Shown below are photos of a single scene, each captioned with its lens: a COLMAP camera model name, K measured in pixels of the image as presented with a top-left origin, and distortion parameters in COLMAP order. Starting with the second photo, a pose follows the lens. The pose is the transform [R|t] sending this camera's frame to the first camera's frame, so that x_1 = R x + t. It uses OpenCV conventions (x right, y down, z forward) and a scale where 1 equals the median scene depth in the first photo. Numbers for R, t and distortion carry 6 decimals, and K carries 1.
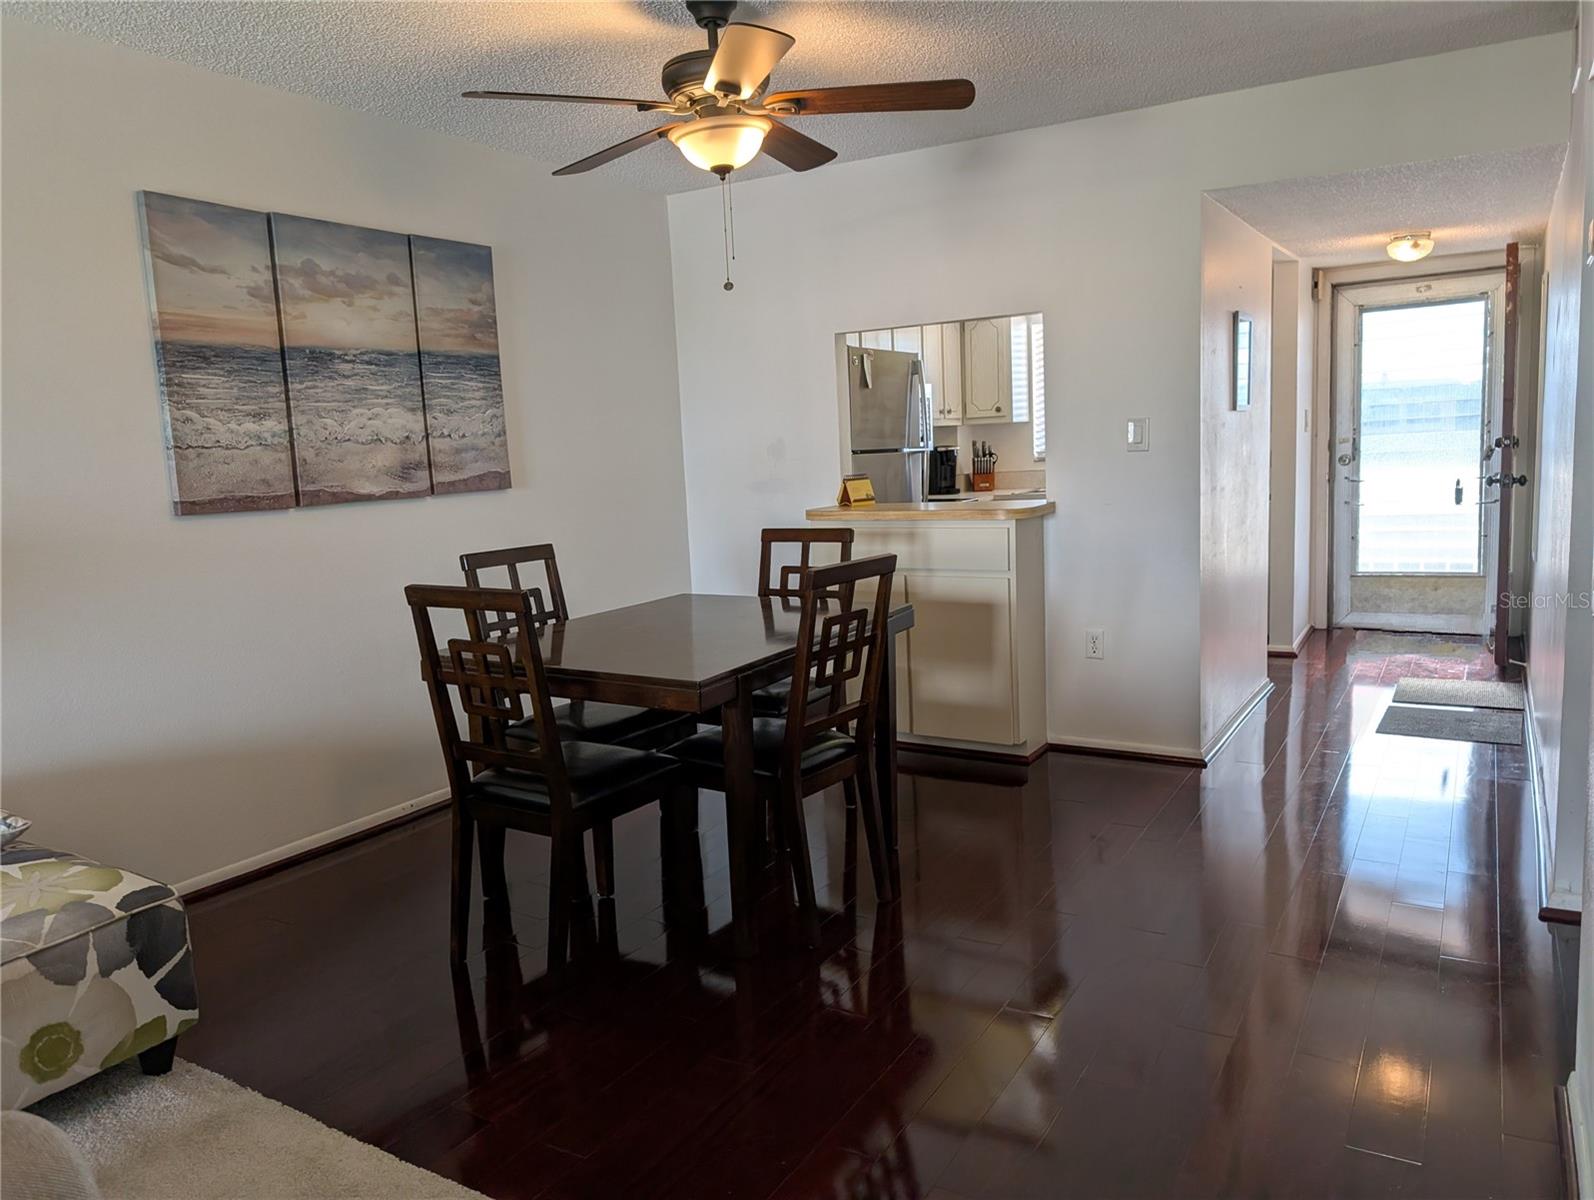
lens RADIAL K [[1144.3, 0, 793.9], [0, 1144.3, 612.8], [0, 0, 1]] dist [0.093499, -0.278296]
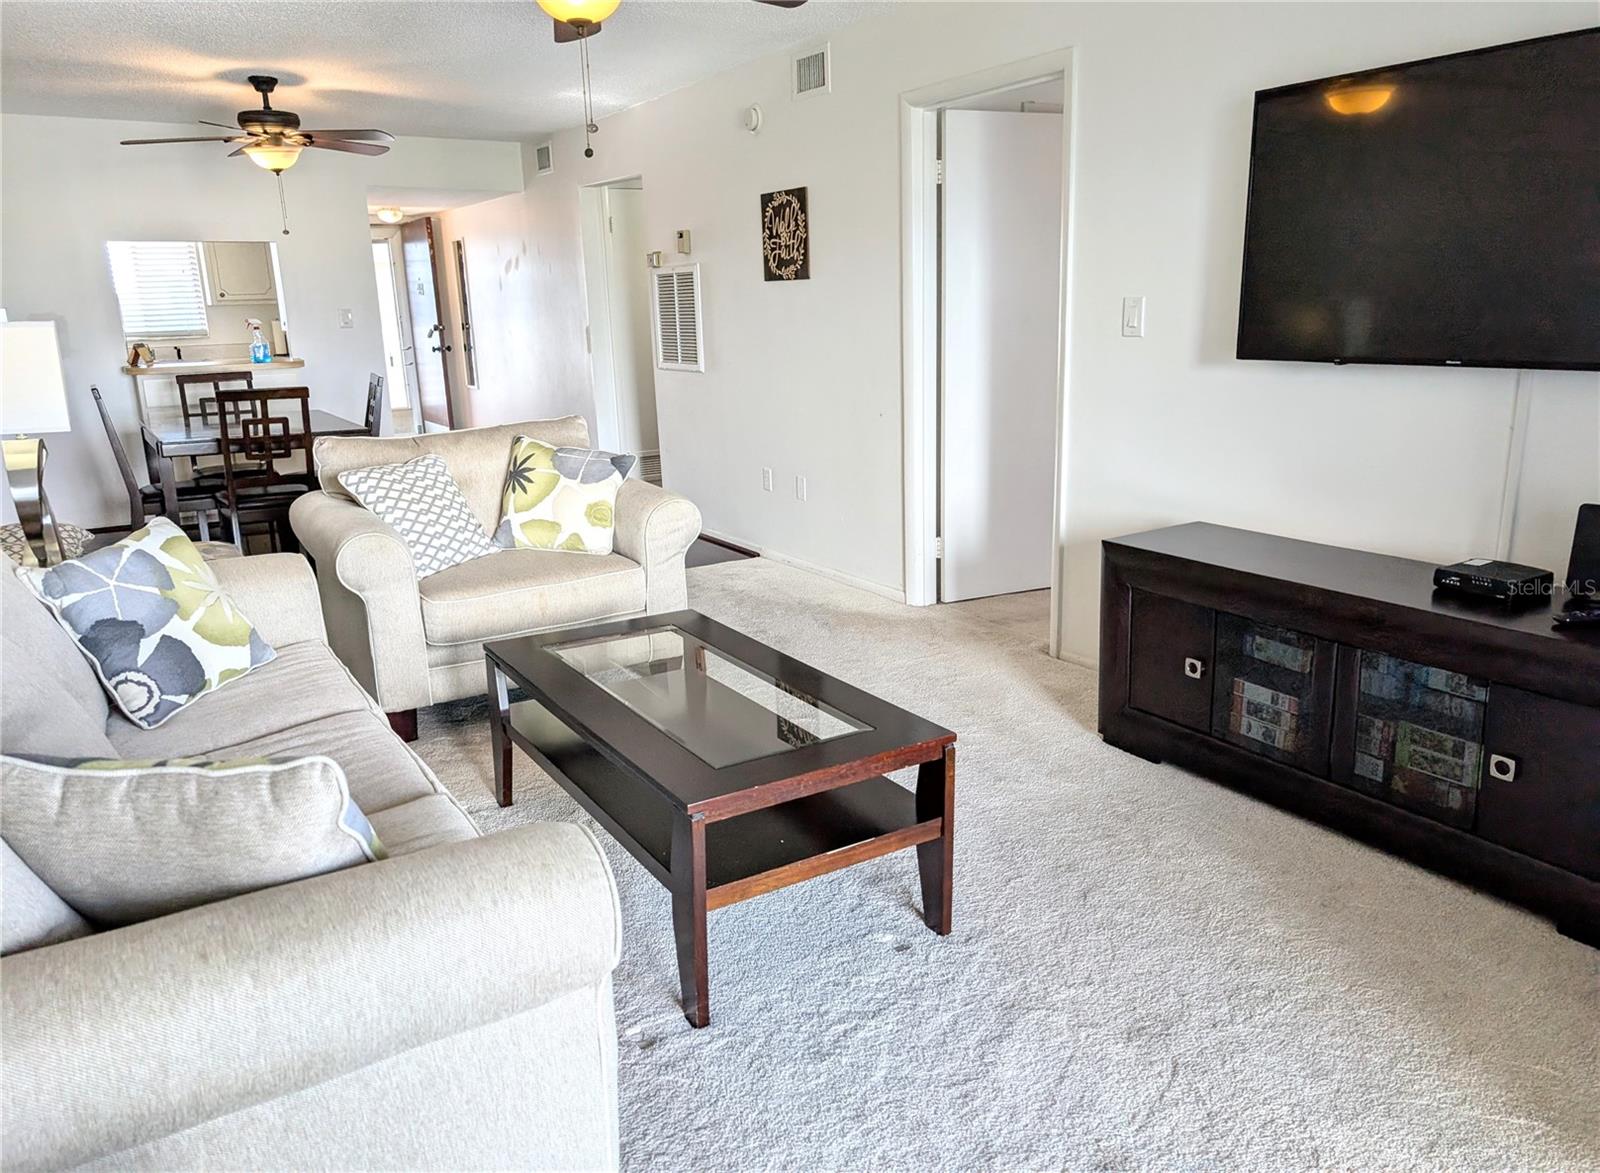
lens RADIAL K [[1168.4, 0, 800.0], [0, 1168.4, 586.5], [0, 0, 1]] dist [0.014770, -0.008487]
pose [[0.464565, -0.188013, 0.865350, -0.583512], [0.138868, 0.980578, 0.138497, 0.057431], [-0.874583, 0.055829, 0.481652, -0.263619]]
